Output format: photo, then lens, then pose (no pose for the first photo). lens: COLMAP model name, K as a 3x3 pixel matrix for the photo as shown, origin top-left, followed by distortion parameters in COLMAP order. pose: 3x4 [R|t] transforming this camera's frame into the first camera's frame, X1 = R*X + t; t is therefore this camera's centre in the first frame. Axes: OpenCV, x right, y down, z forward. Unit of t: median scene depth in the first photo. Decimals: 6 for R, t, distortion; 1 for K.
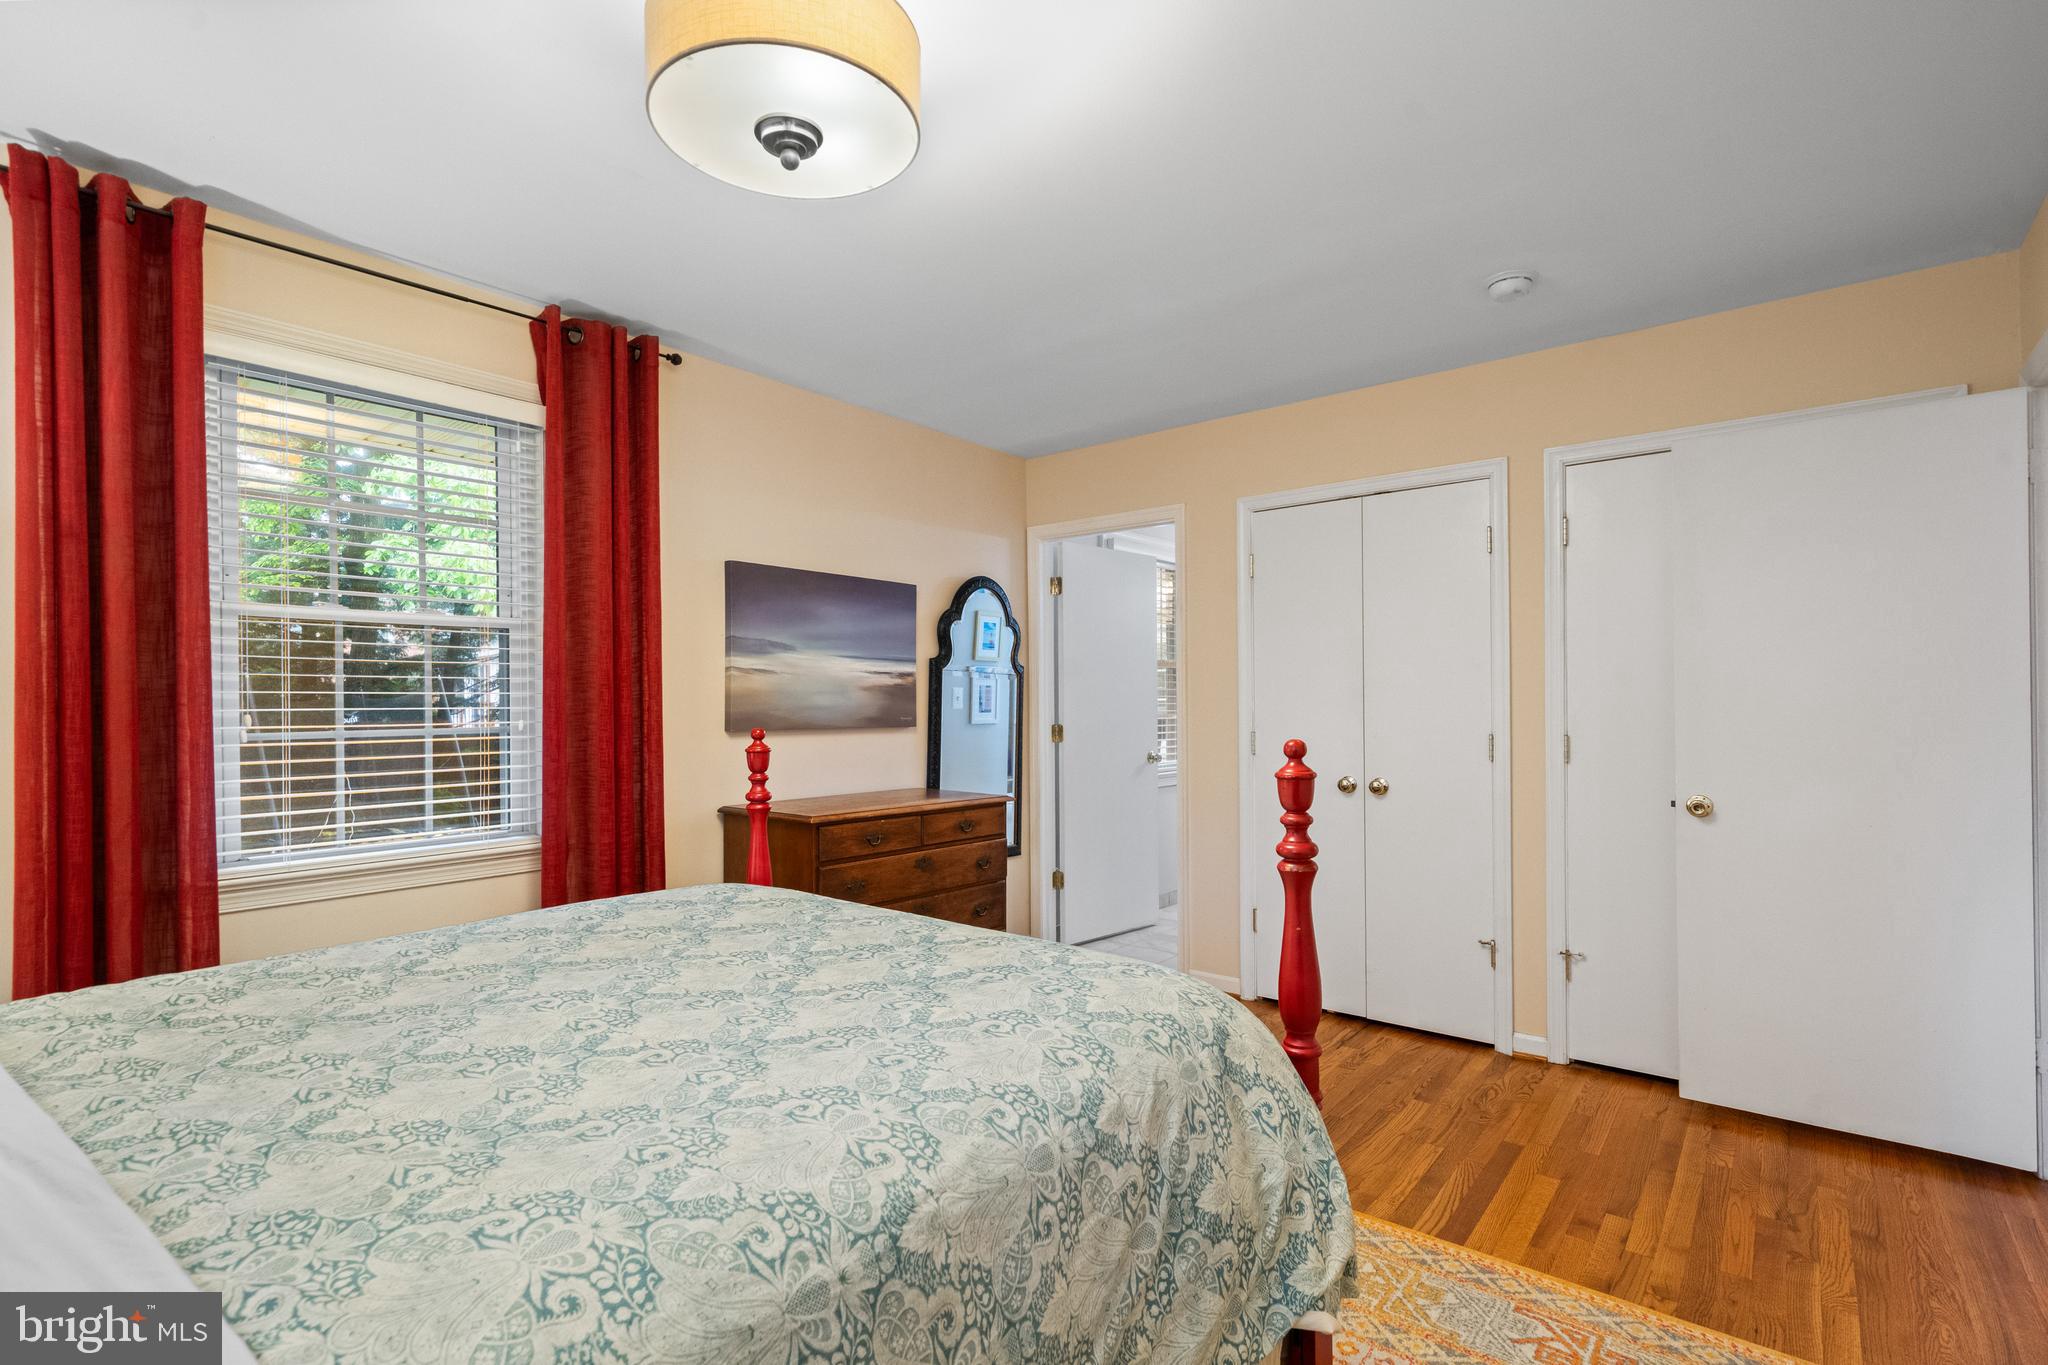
lens RADIAL K [[929.2, 0, 1013.4], [0, 929.2, 688.9], [0, 0, 1]] dist [-0.033610, -0.000276]
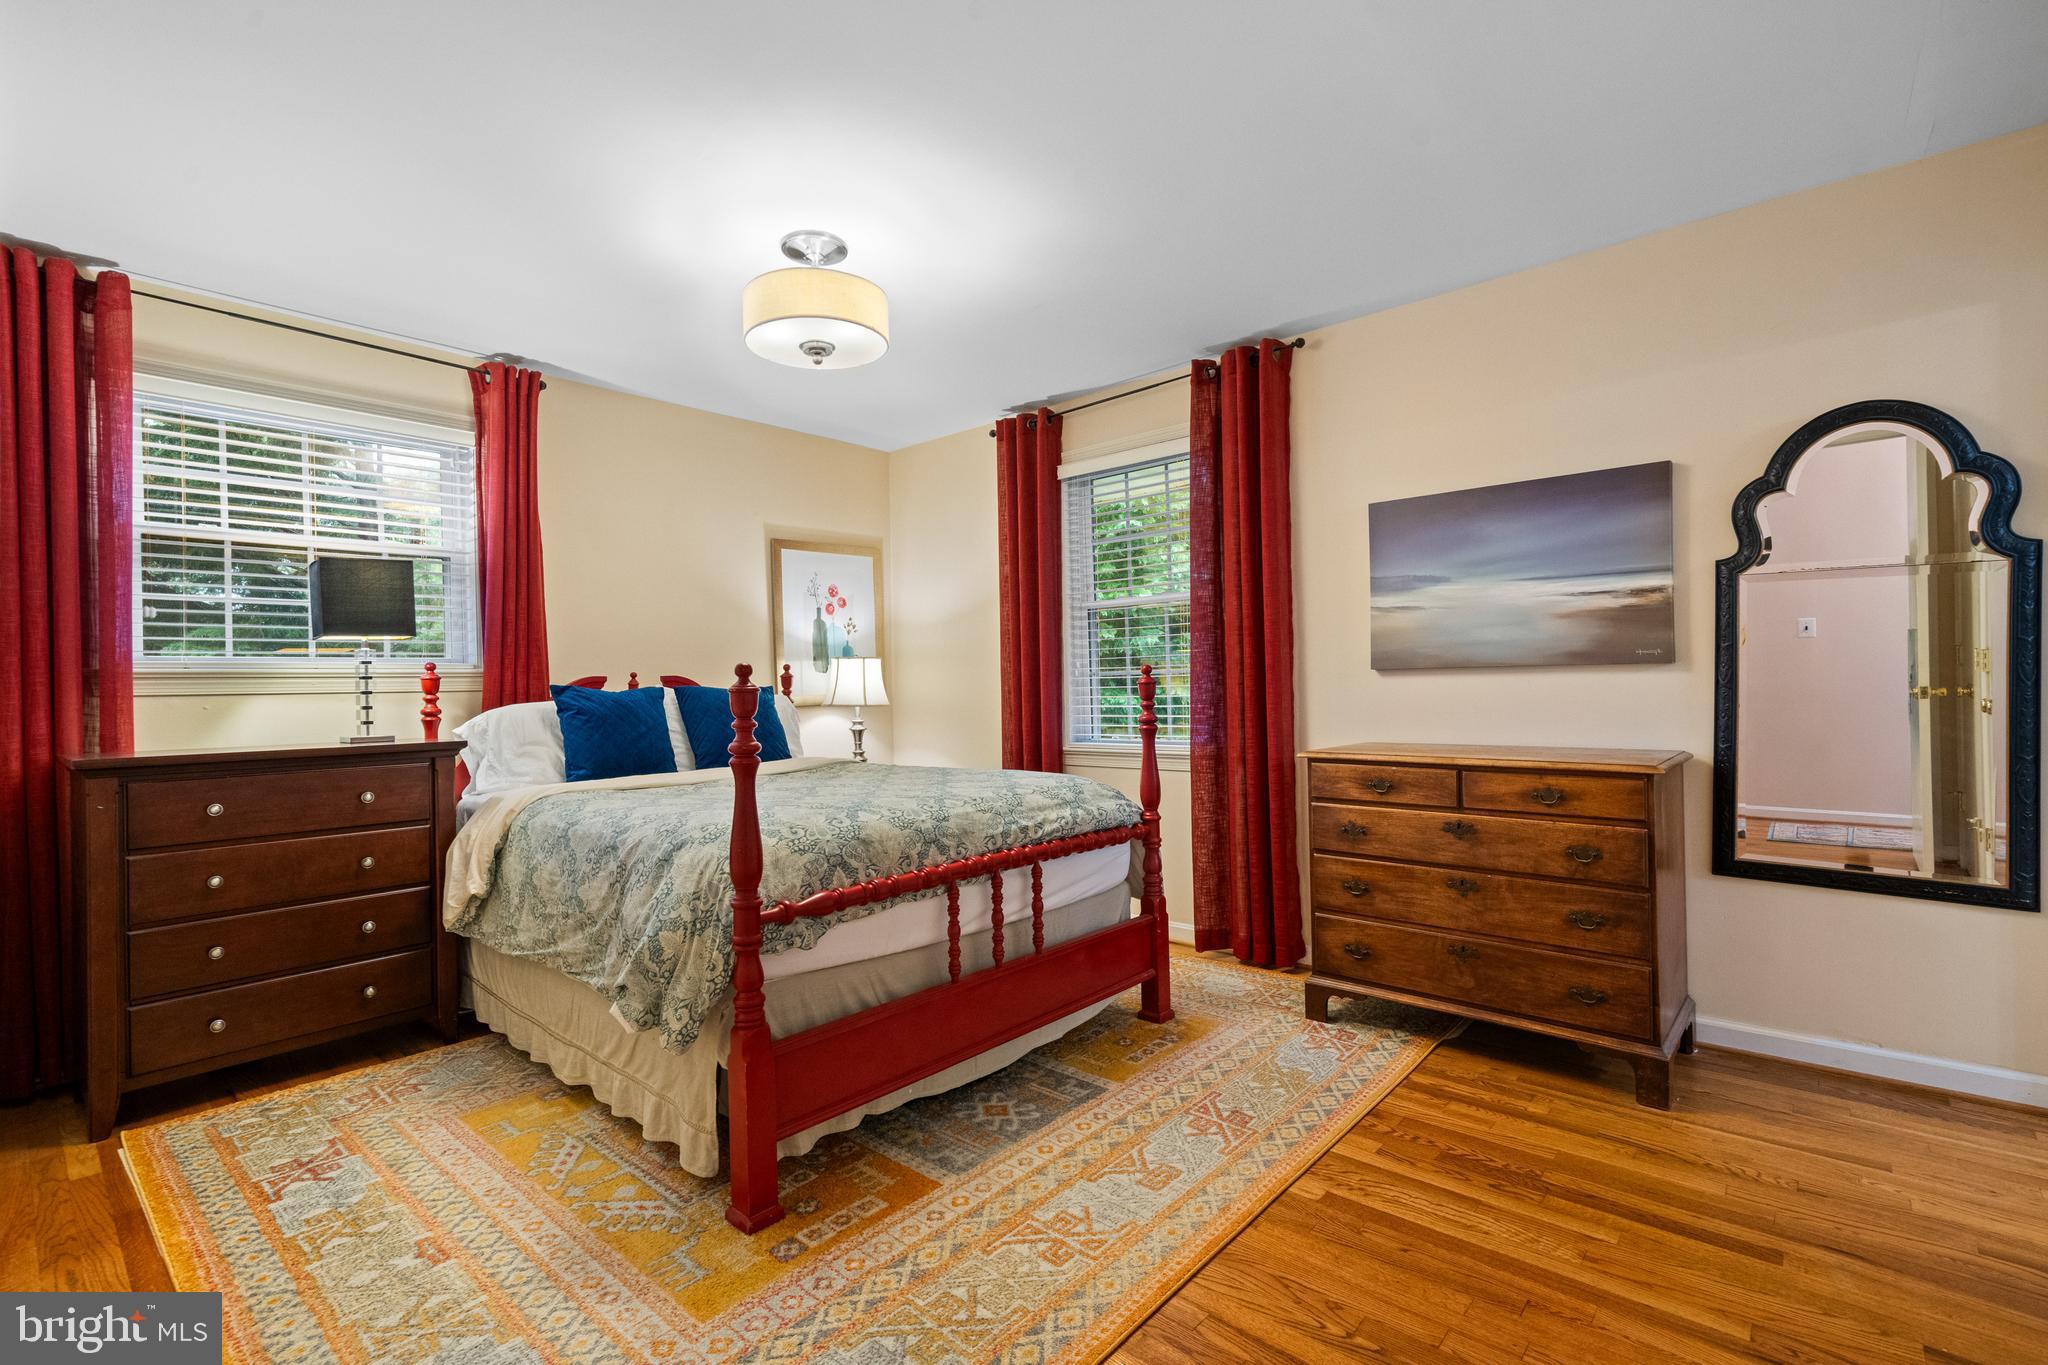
lens RADIAL K [[901.4, 0, 1024.0], [0, 901.4, 682.5], [0, 0, 1]] dist [0.003685, 0.000405]
pose [[-0.051807, 0.000045, -0.998657, 0.689466], [0.029170, 0.999573, -0.001468, 0.048206], [0.998231, -0.029207, -0.051786, 0.641470]]
